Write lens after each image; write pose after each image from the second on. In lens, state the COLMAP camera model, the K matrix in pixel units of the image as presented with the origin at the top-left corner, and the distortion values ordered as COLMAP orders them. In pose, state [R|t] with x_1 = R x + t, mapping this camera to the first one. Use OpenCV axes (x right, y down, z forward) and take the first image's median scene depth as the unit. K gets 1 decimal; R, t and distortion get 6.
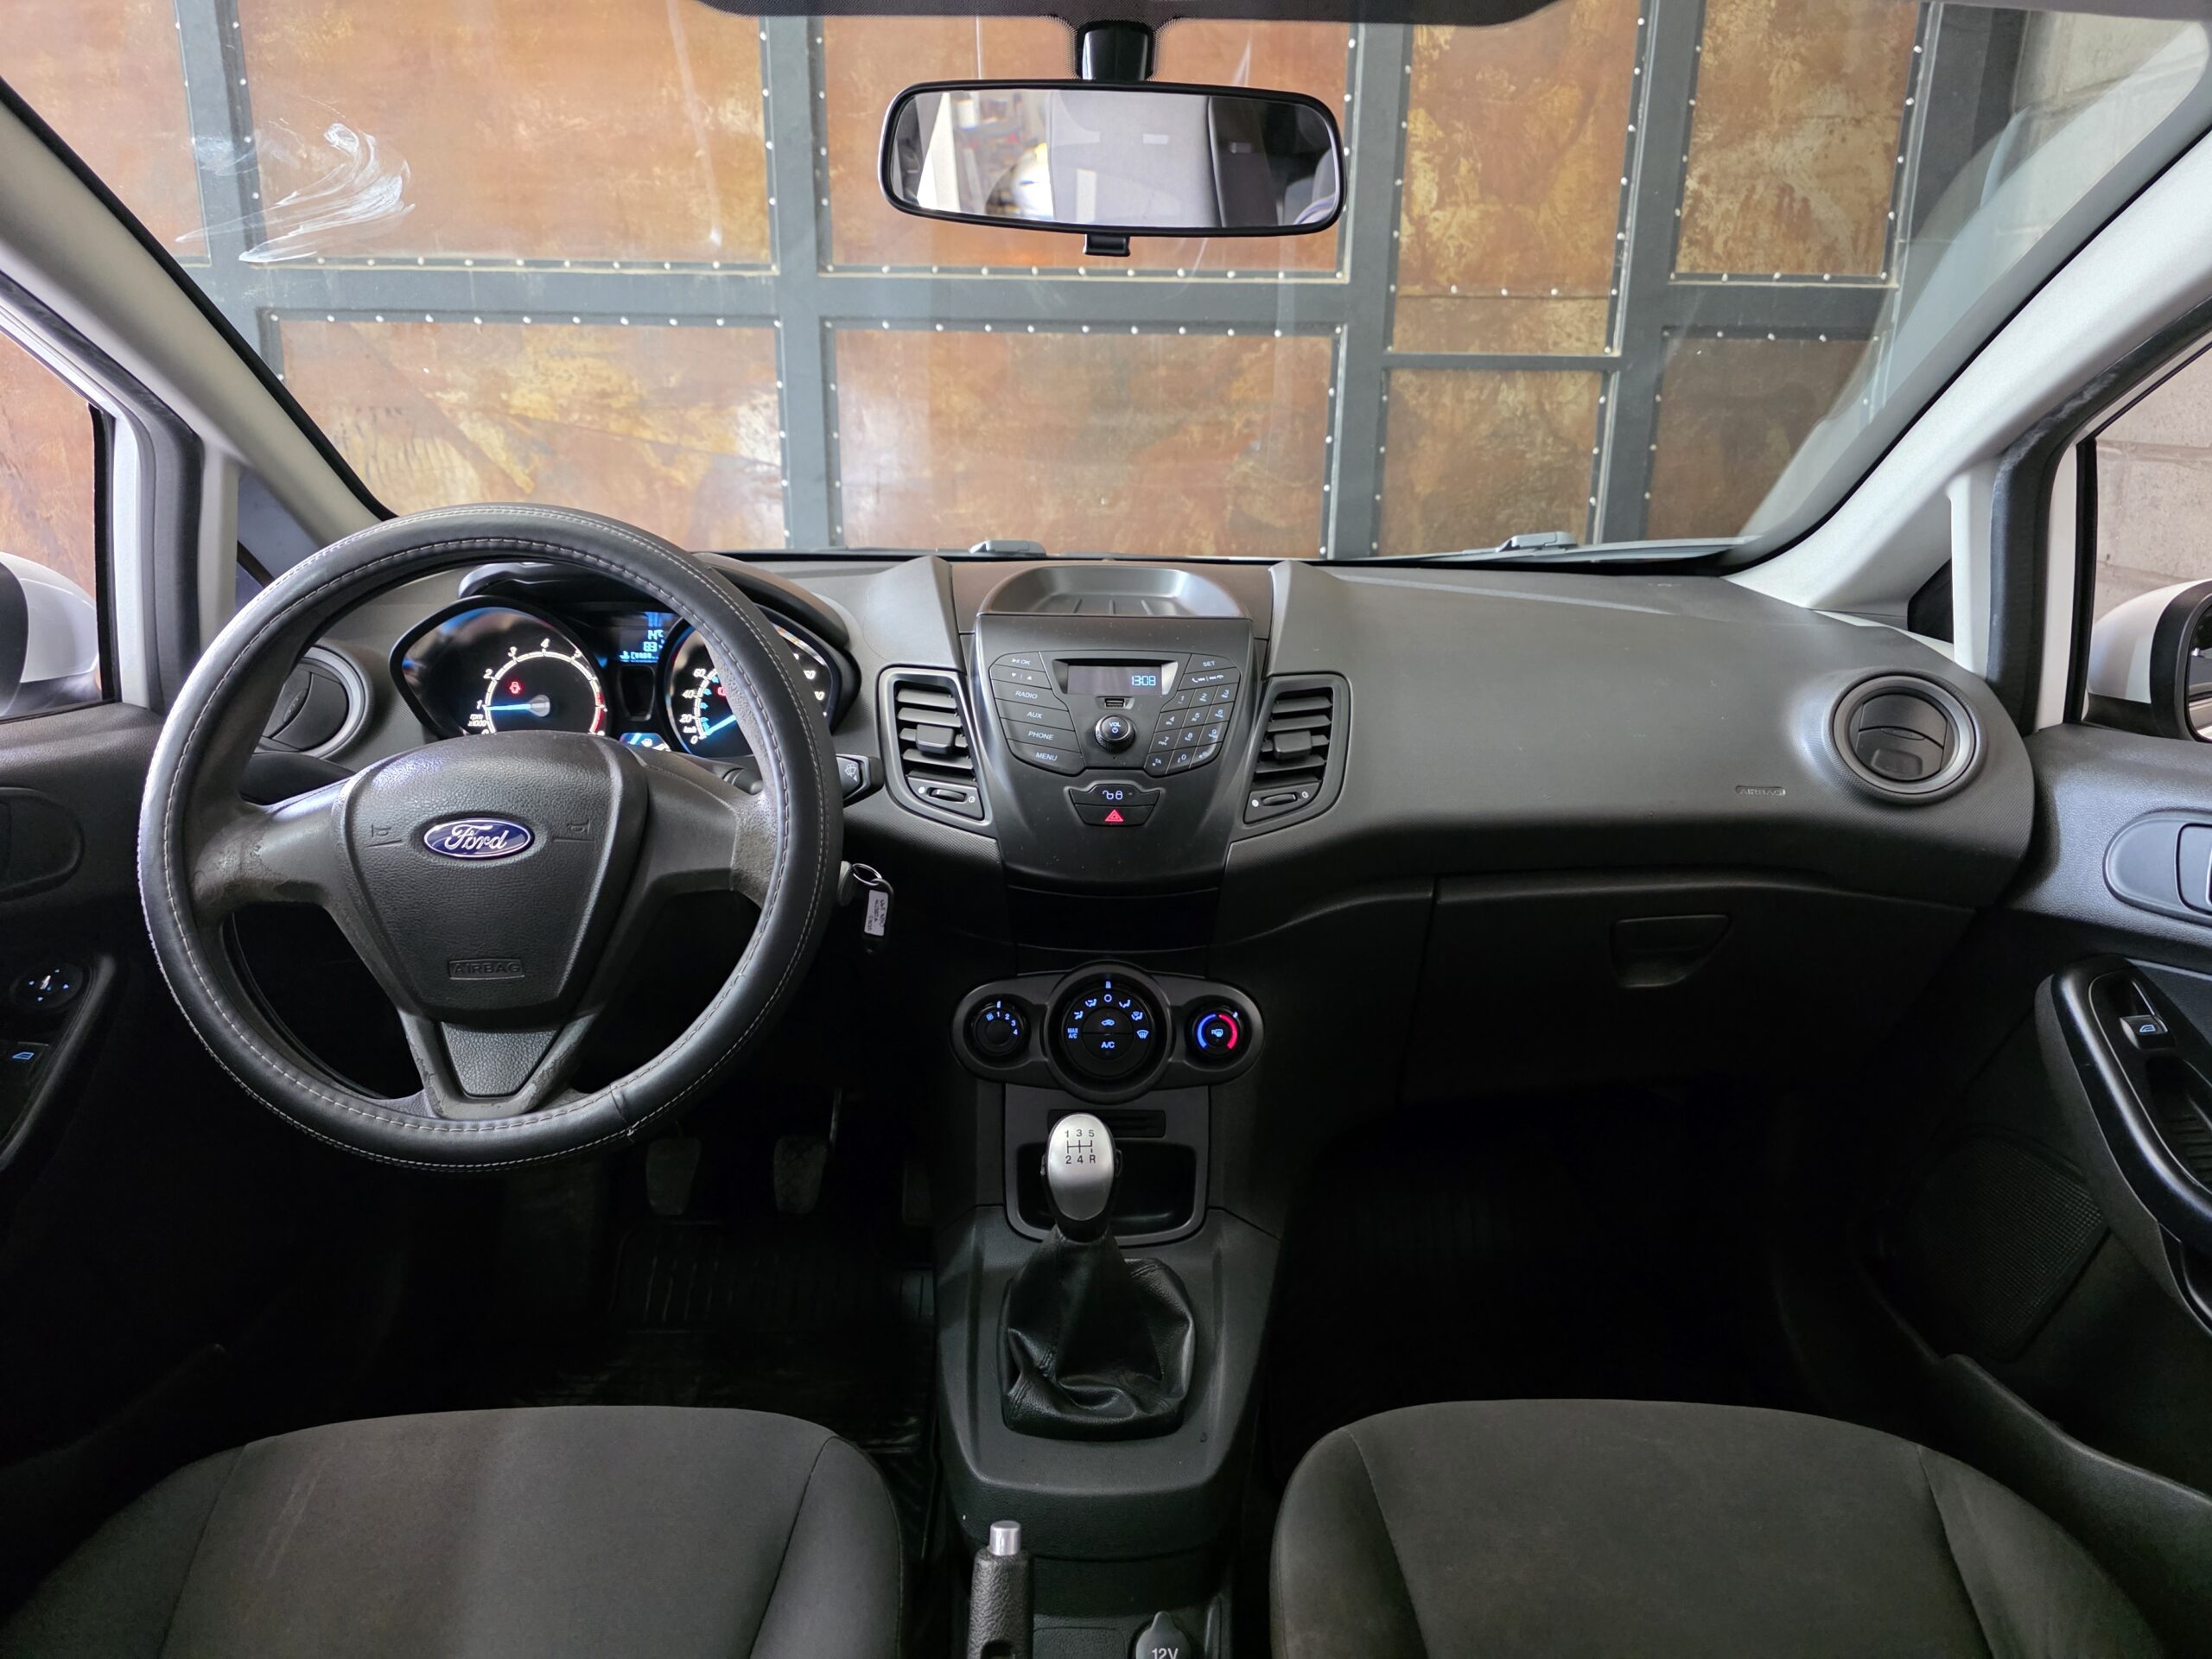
lens RADIAL K [[1457.5, 0, 1100.9], [0, 1457.5, 810.4], [0, 0, 1]] dist [0.087875, -0.102241]
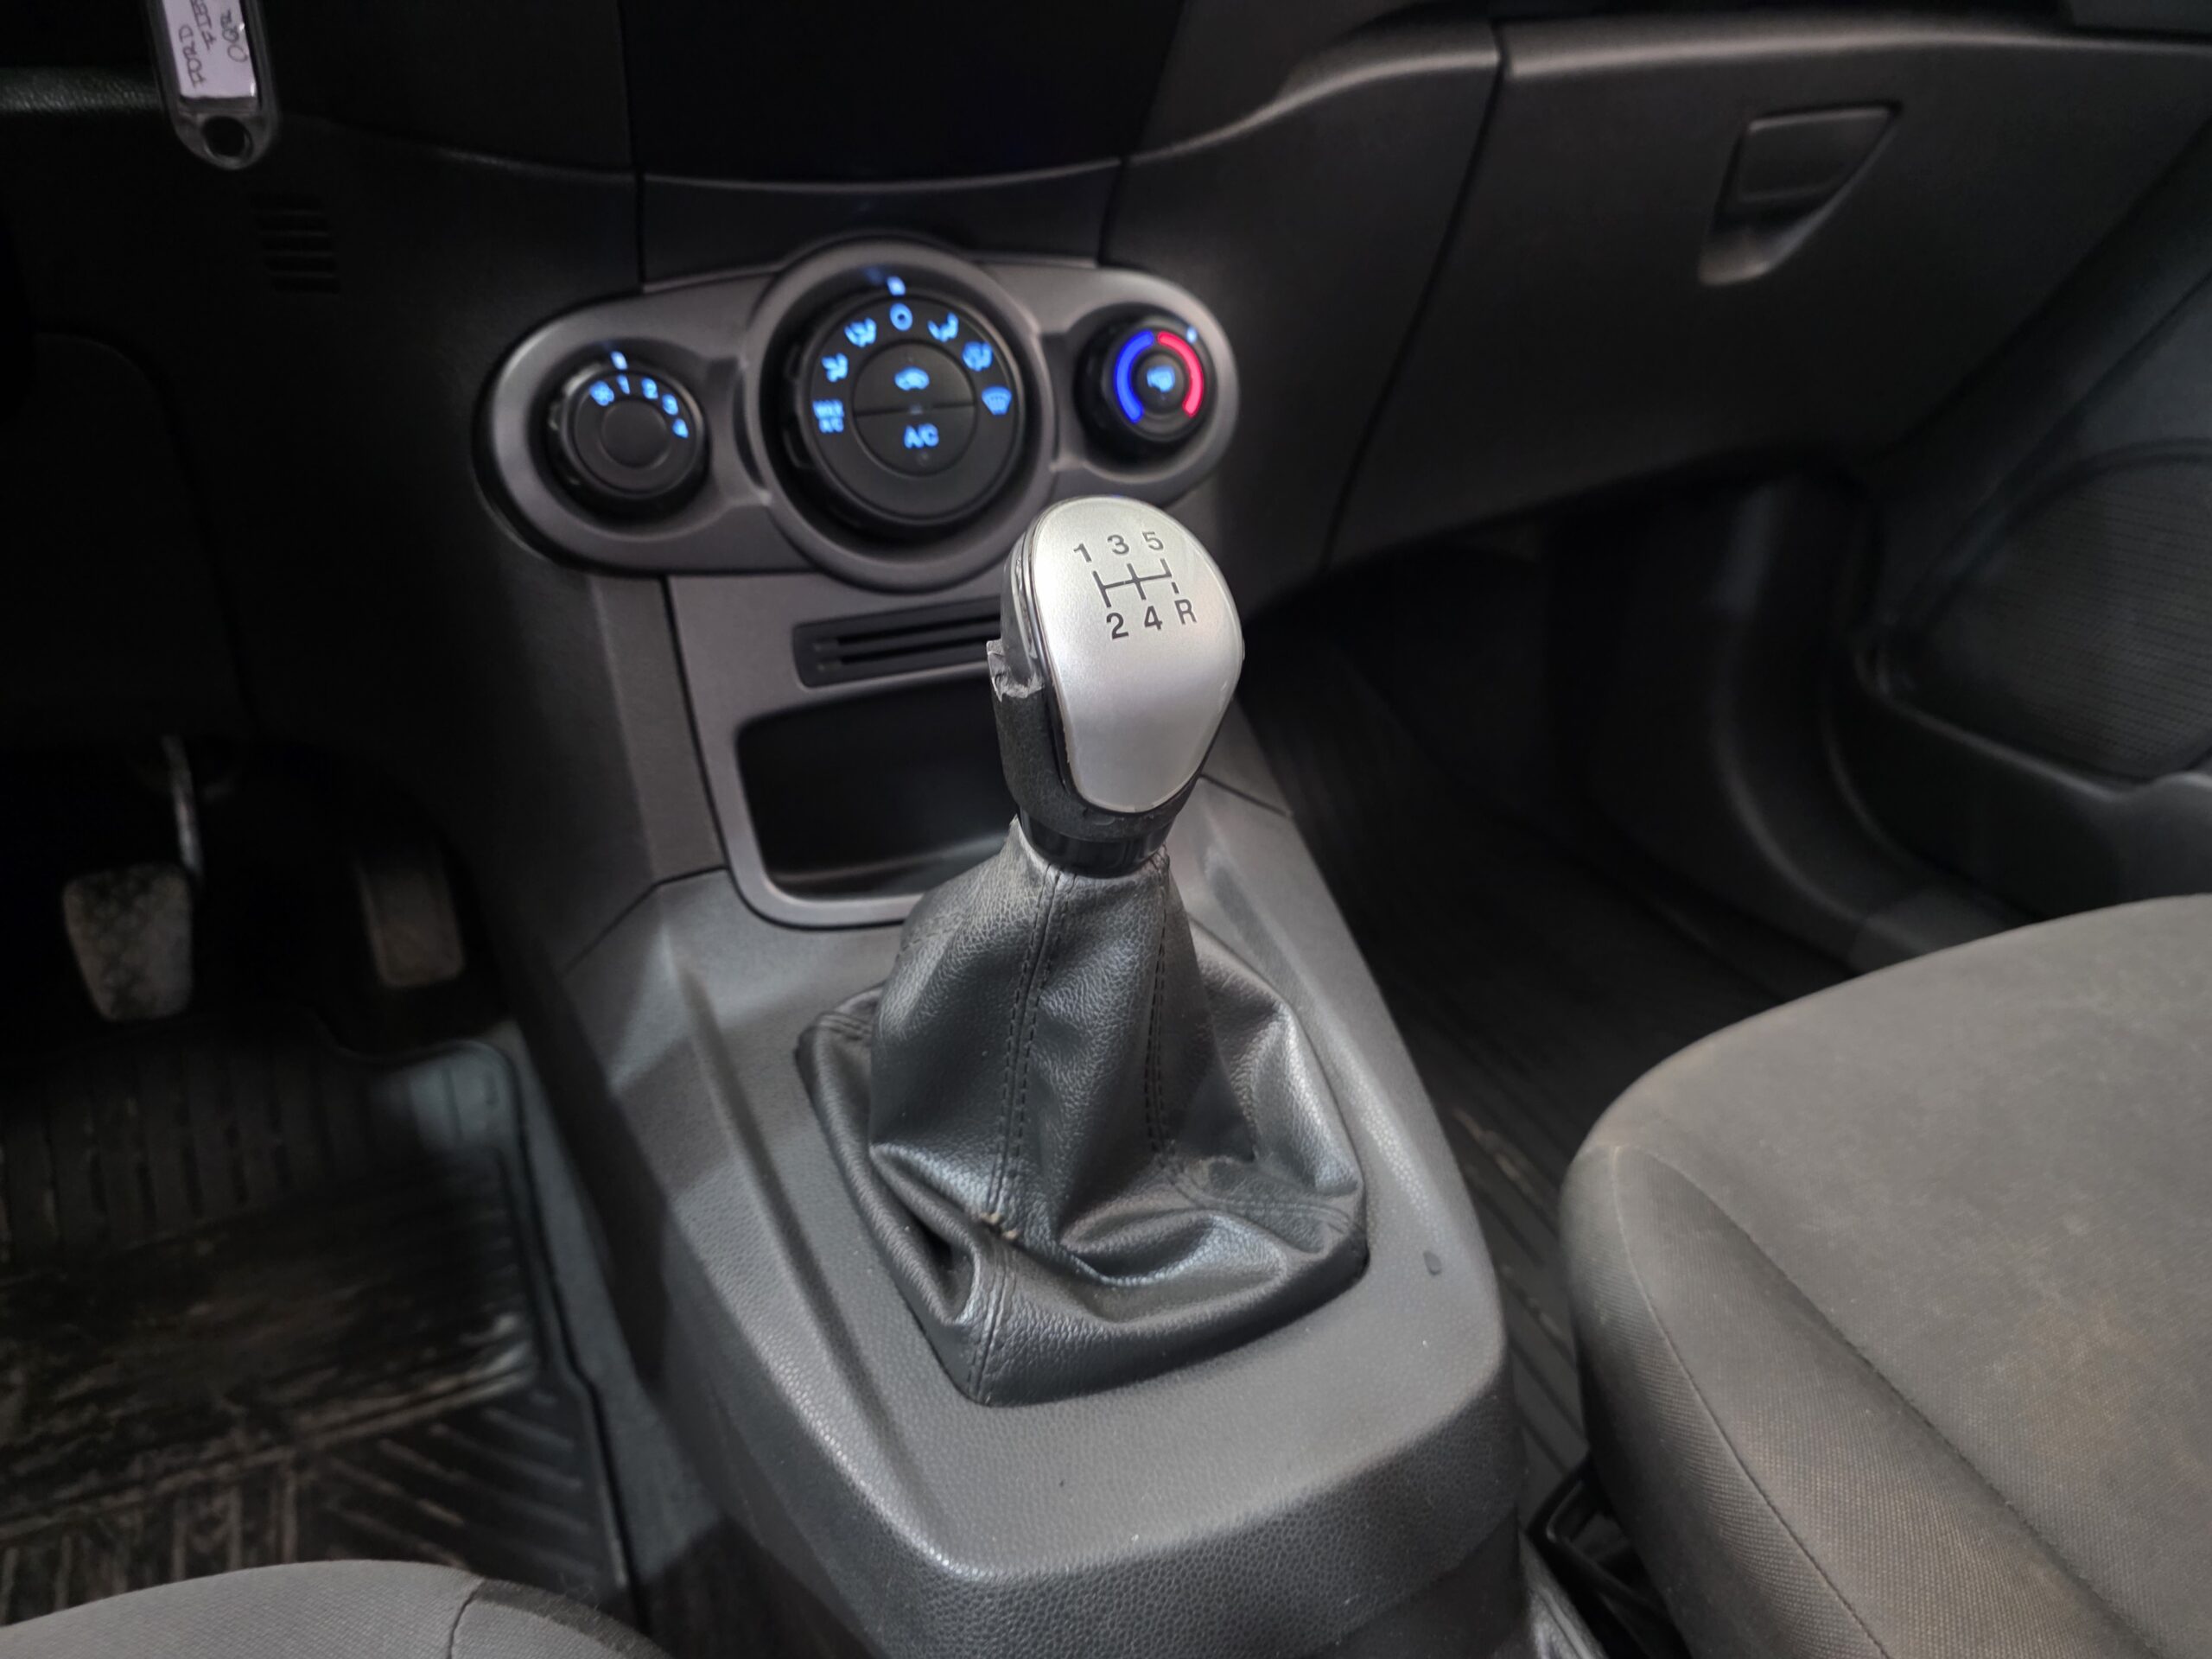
lens RADIAL K [[1551.4, 0, 1118.6], [0, 1551.4, 817.6], [0, 0, 1]] dist [0.038488, -0.039686]
pose [[0.911830, -0.198757, 0.359251, -0.117474], [0.112314, 0.962388, 0.247376, 0.157902], [-0.394906, -0.185216, 0.899858, 0.560143]]
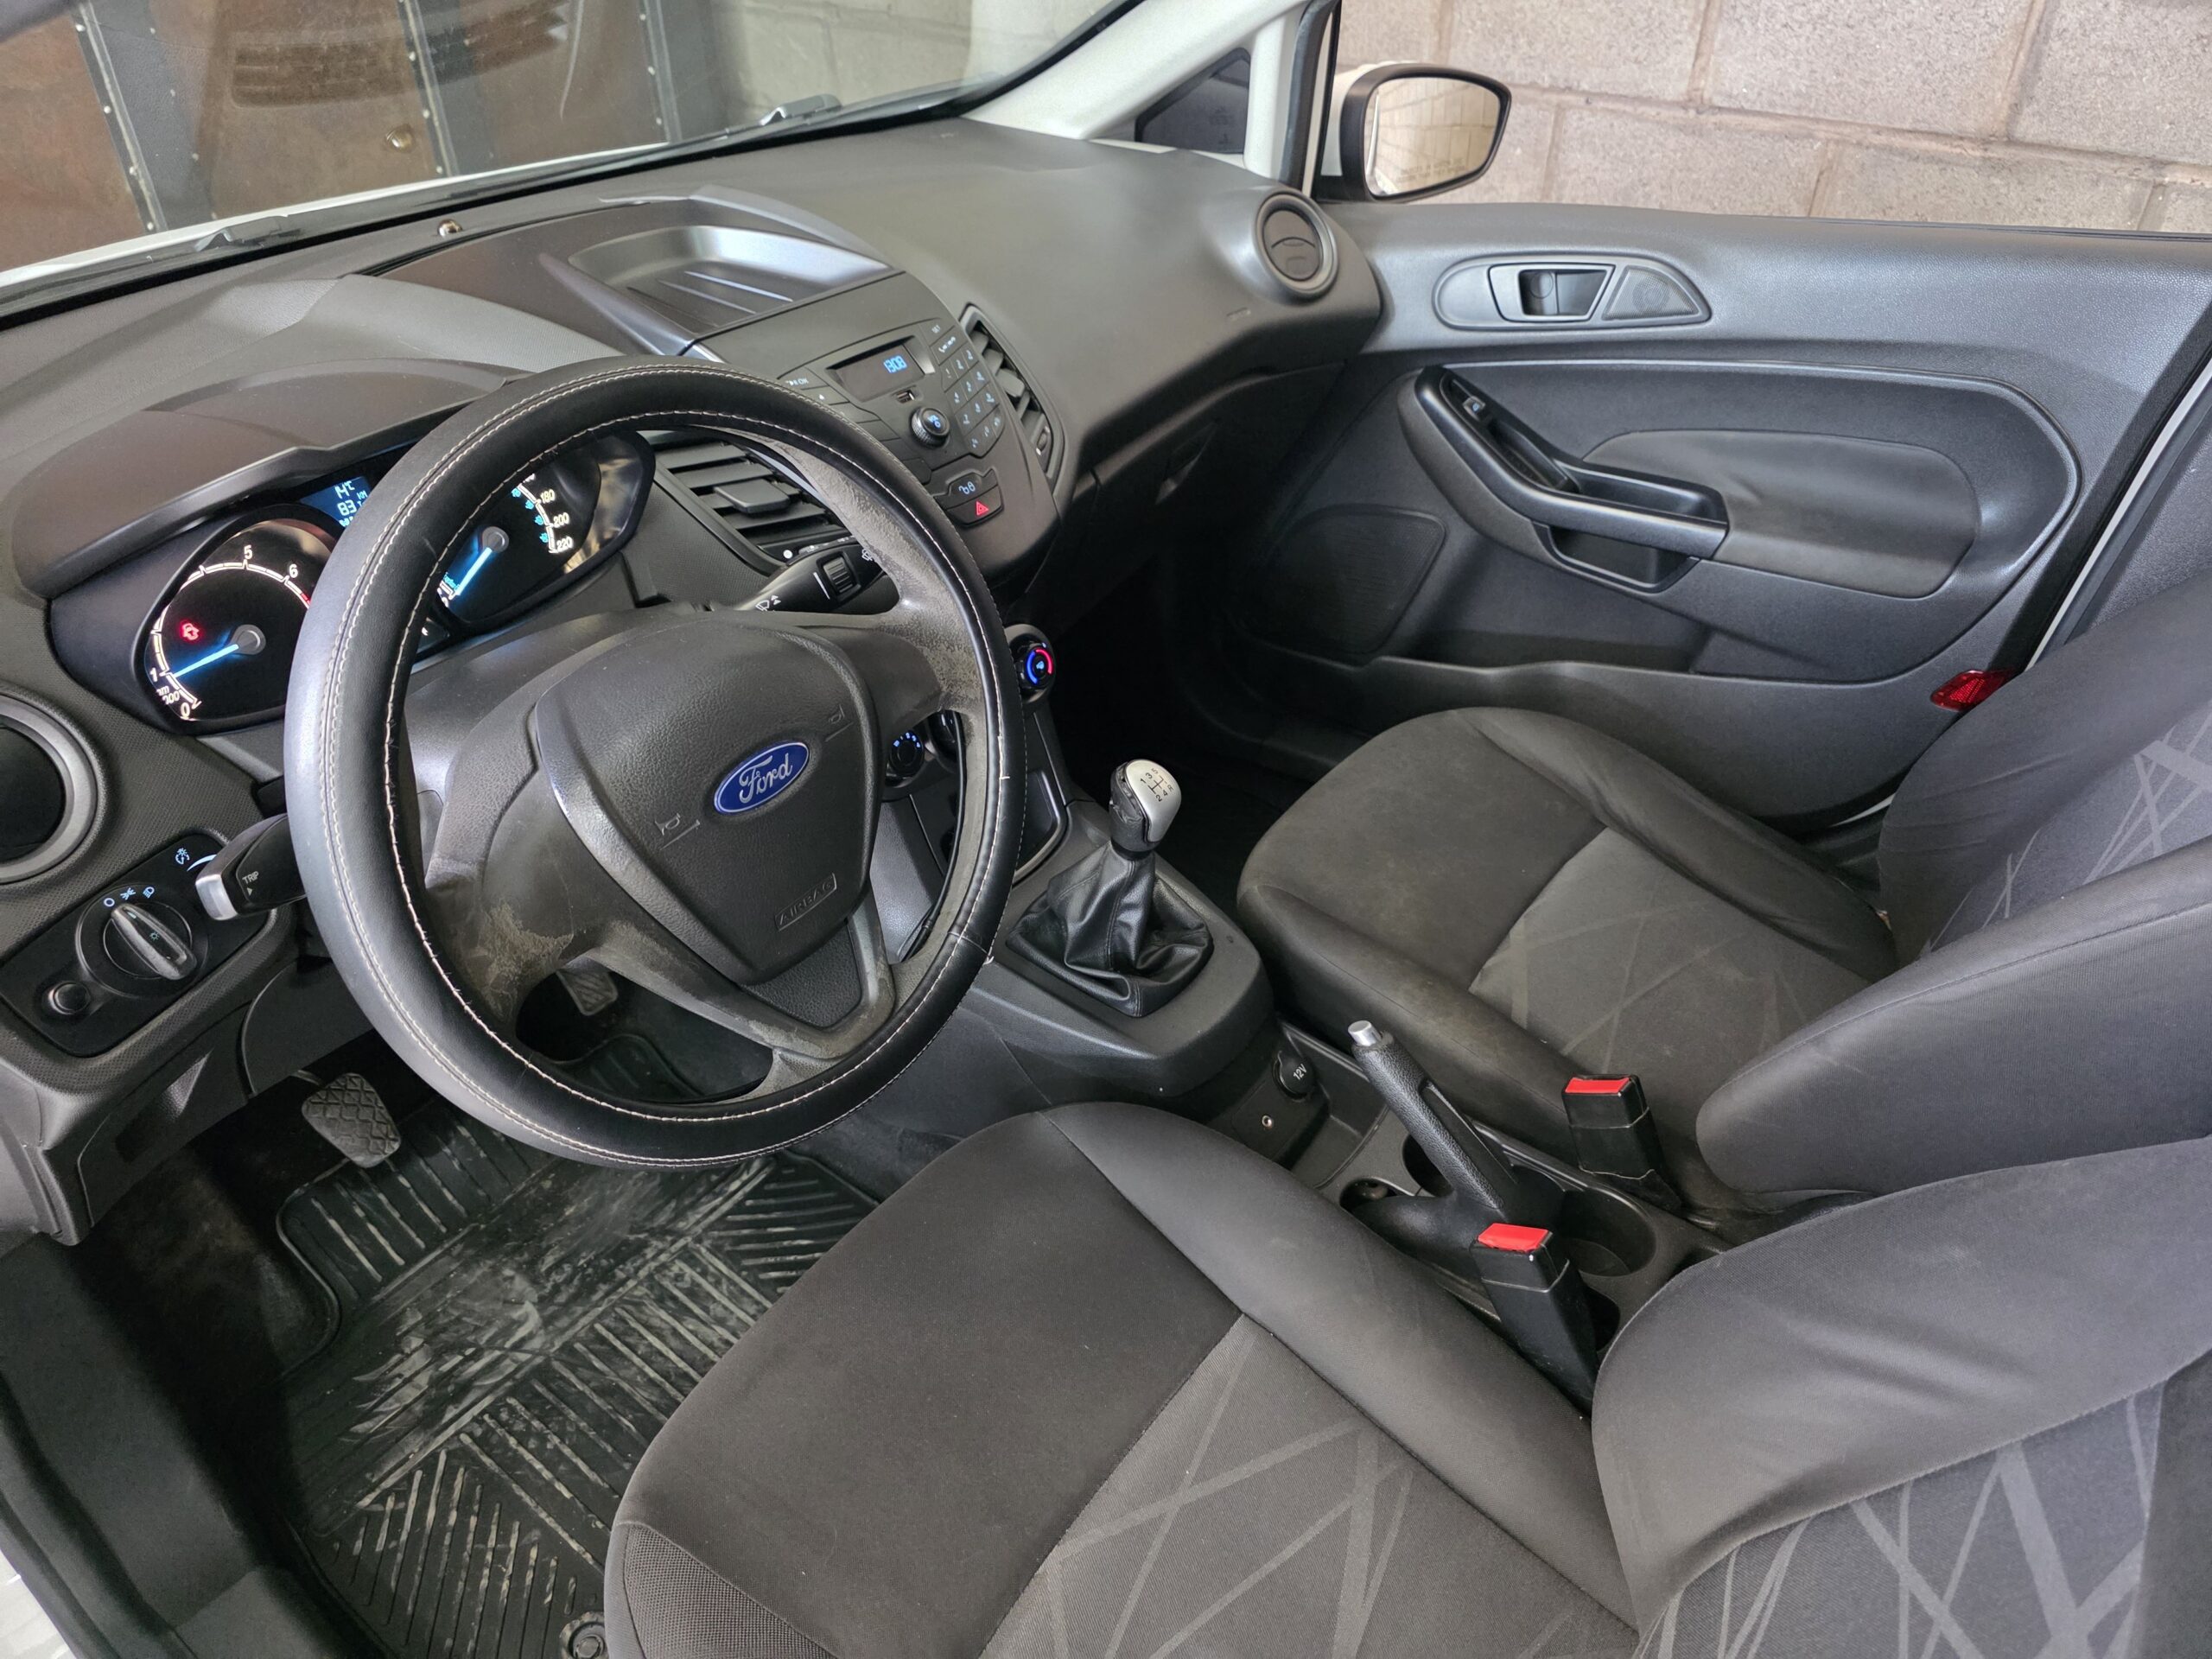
lens RADIAL K [[1457.5, 0, 1100.9], [0, 1457.5, 810.4], [0, 0, 1]] dist [0.087875, -0.102241]
pose [[0.611322, -0.477036, 0.631445, -0.644490], [0.240568, 0.872160, 0.425986, -0.213528], [-0.753931, -0.108510, 0.647930, 0.222253]]
